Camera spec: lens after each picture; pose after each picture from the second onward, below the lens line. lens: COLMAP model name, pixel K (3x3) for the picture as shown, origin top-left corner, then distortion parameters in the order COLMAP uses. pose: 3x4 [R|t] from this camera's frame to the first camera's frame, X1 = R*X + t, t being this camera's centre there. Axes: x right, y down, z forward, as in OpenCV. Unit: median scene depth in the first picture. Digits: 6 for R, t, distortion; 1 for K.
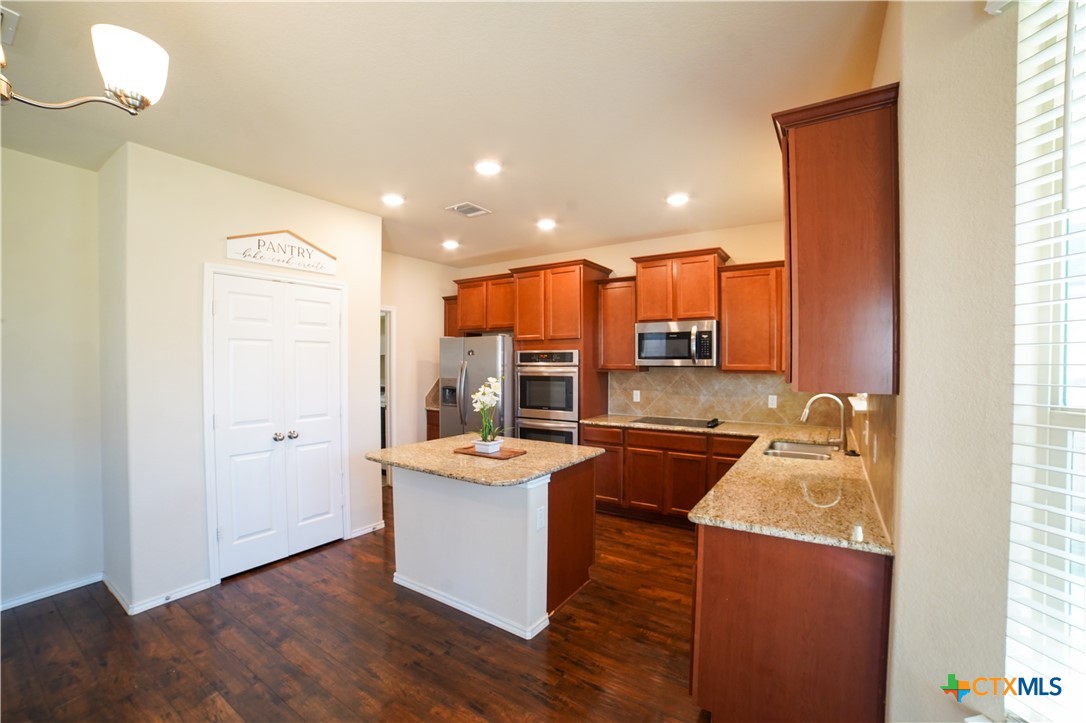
lens RADIAL K [[452.1, 0, 553.2], [0, 452.1, 367.6], [0, 0, 1]] dist [-0.108479, 0.039262]
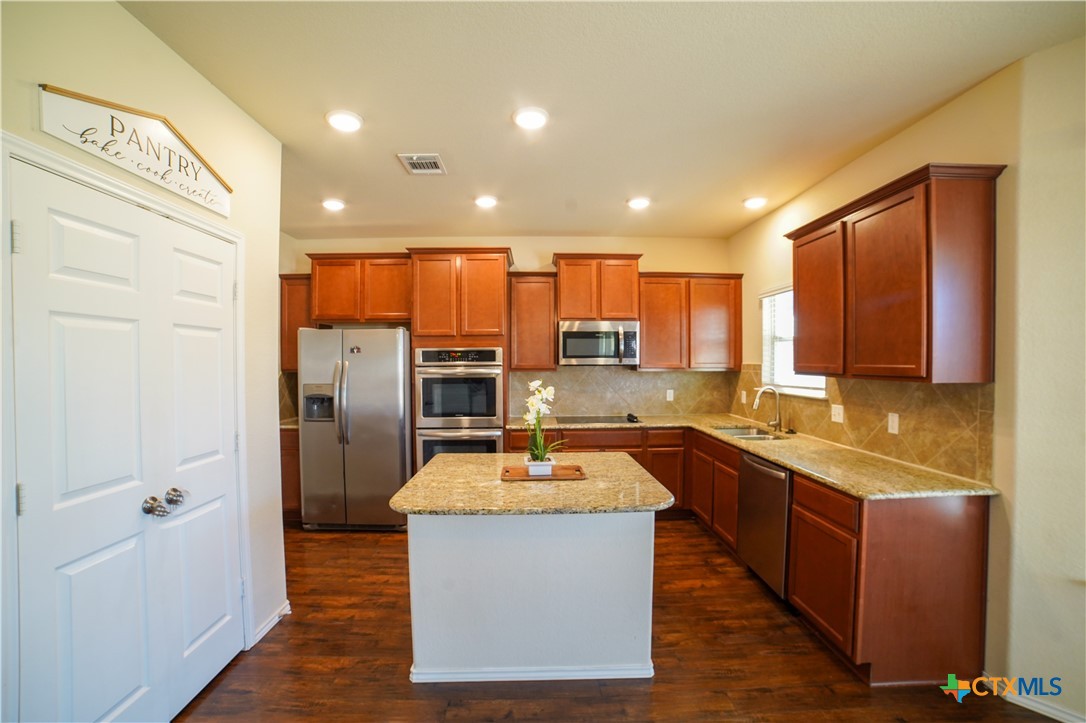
lens RADIAL K [[440.4, 0, 543.3], [0, 440.4, 368.6], [0, 0, 1]] dist [-0.101877, 0.032457]
pose [[0.824177, -0.012834, 0.566187, -0.386700], [0.010540, 0.999918, 0.007322, -0.003397], [-0.566235, -0.000067, 0.824244, 0.237900]]
